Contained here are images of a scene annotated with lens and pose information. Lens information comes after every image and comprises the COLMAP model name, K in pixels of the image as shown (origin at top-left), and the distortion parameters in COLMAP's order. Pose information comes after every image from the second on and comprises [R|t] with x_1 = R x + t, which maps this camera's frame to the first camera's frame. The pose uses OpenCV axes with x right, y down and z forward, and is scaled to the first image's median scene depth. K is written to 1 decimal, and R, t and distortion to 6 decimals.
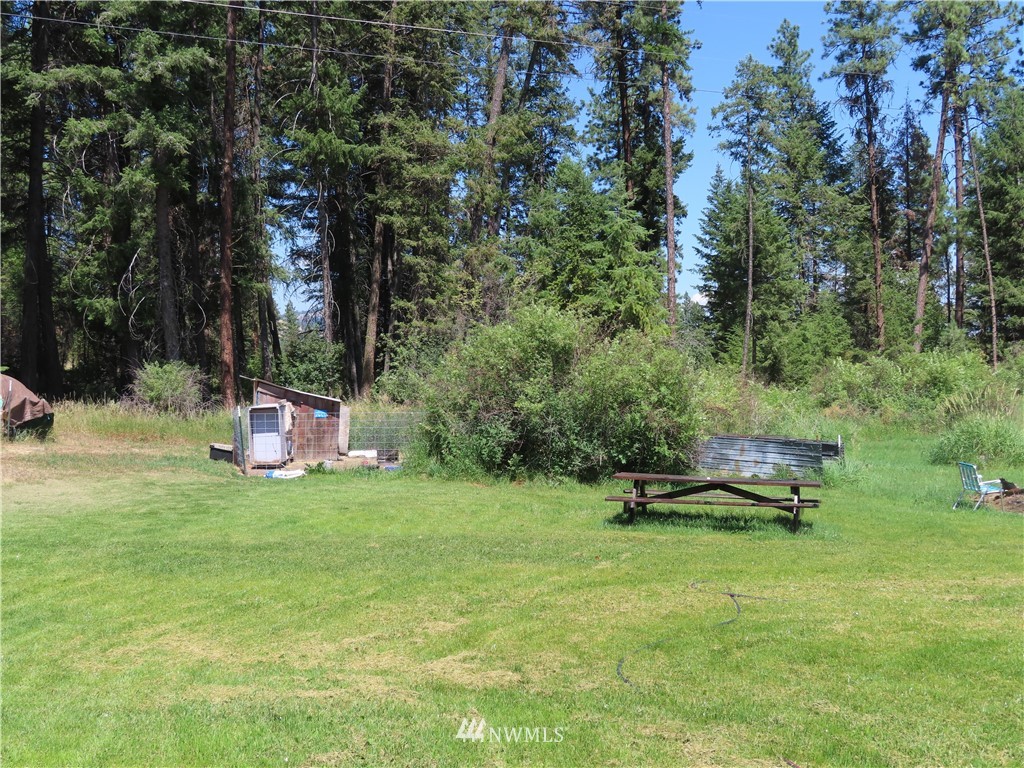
lens RADIAL K [[1105.5, 0, 510.7], [0, 1105.5, 379.4], [0, 0, 1]] dist [-0.047717, 0.000000]
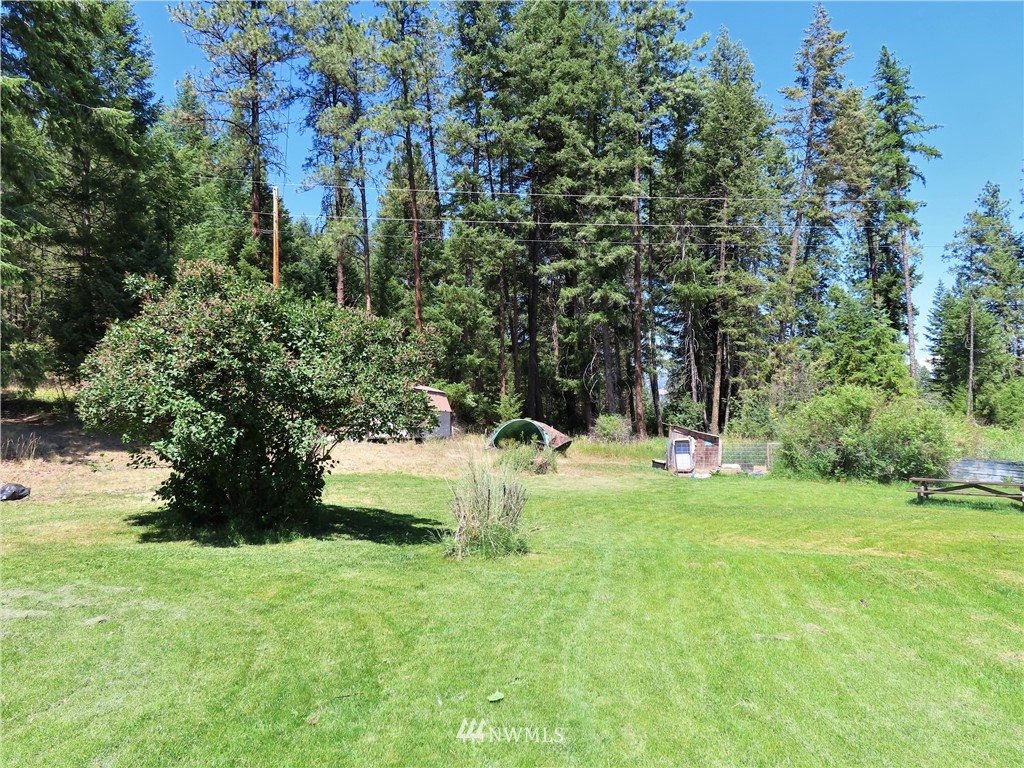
lens RADIAL K [[685.8, 0, 514.1], [0, 685.8, 380.7], [0, 0, 1]] dist [-0.028185, -0.000851]
pose [[0.931864, -0.023834, -0.362025, -0.041369], [0.002787, 0.998281, -0.058547, -0.005315], [0.362798, 0.053549, 0.930328, -0.124034]]
